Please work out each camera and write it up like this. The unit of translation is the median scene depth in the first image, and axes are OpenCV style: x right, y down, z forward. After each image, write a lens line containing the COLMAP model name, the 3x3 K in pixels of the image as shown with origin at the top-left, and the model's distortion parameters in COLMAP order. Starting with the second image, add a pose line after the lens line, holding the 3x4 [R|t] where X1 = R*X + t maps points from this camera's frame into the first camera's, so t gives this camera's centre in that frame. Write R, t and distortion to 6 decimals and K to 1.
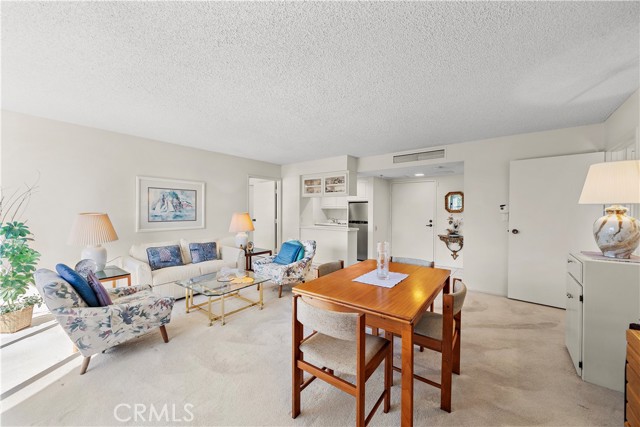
lens RADIAL K [[248.4, 0, 327.0], [0, 248.4, 211.0], [0, 0, 1]] dist [-0.000256, -0.000055]
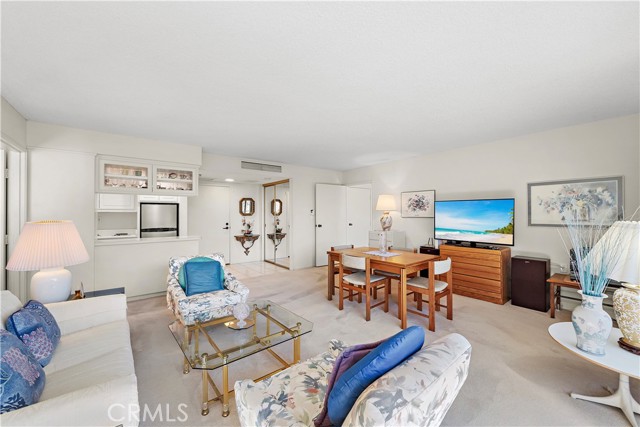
lens RADIAL K [[248.4, 0, 327.0], [0, 248.4, 211.0], [0, 0, 1]] dist [-0.000256, -0.000055]
pose [[0.221562, 0.004789, 0.975134, -0.545498], [0.009206, 0.999933, -0.007003, -0.003559], [-0.975103, 0.010529, 0.221503, 0.357224]]
